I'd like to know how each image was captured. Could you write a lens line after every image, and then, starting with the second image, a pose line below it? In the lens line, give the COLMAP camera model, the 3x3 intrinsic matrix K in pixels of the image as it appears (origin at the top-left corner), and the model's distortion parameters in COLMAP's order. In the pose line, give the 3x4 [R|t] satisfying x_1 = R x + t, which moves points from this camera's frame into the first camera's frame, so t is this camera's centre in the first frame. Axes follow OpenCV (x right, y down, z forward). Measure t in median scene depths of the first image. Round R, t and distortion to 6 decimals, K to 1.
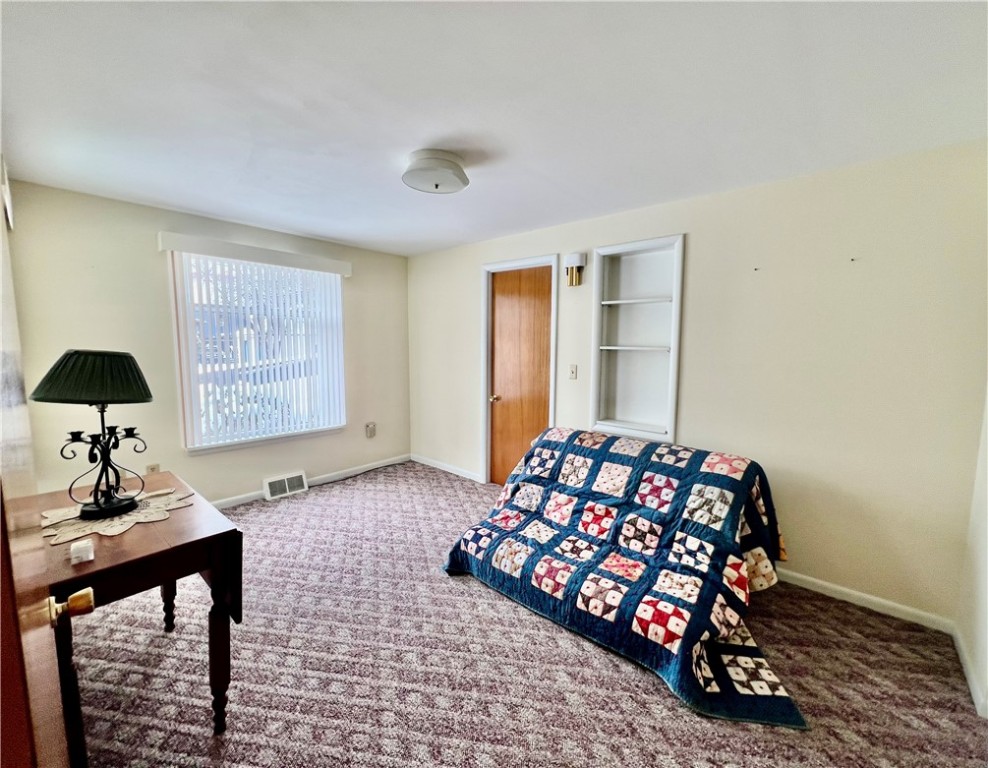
lens RADIAL K [[392.7, 0, 494.0], [0, 392.7, 384.0], [0, 0, 1]] dist [-0.000241, -0.000012]
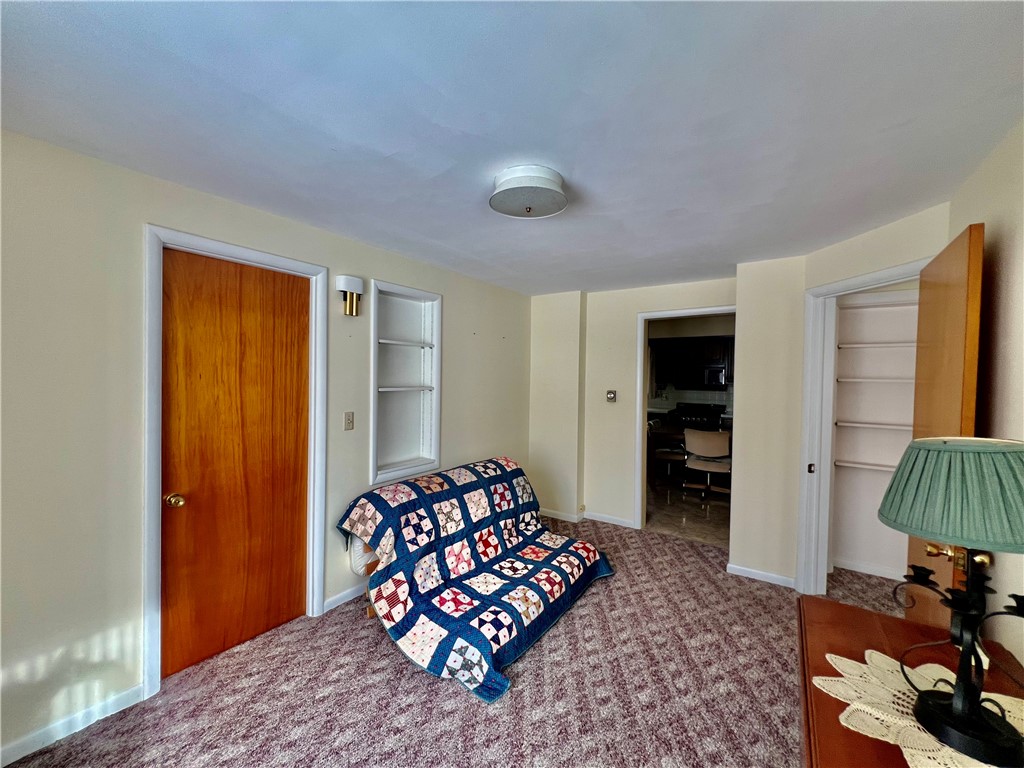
lens RADIAL K [[415.6, 0, 512.0], [0, 415.6, 384.0], [0, 0, 1]] dist [-0.000644, 0.000030]
pose [[-0.108526, -0.035899, 0.993445, -0.865334], [0.086779, 0.995191, 0.045442, -0.146815], [-0.990299, 0.091142, -0.104889, 0.969252]]
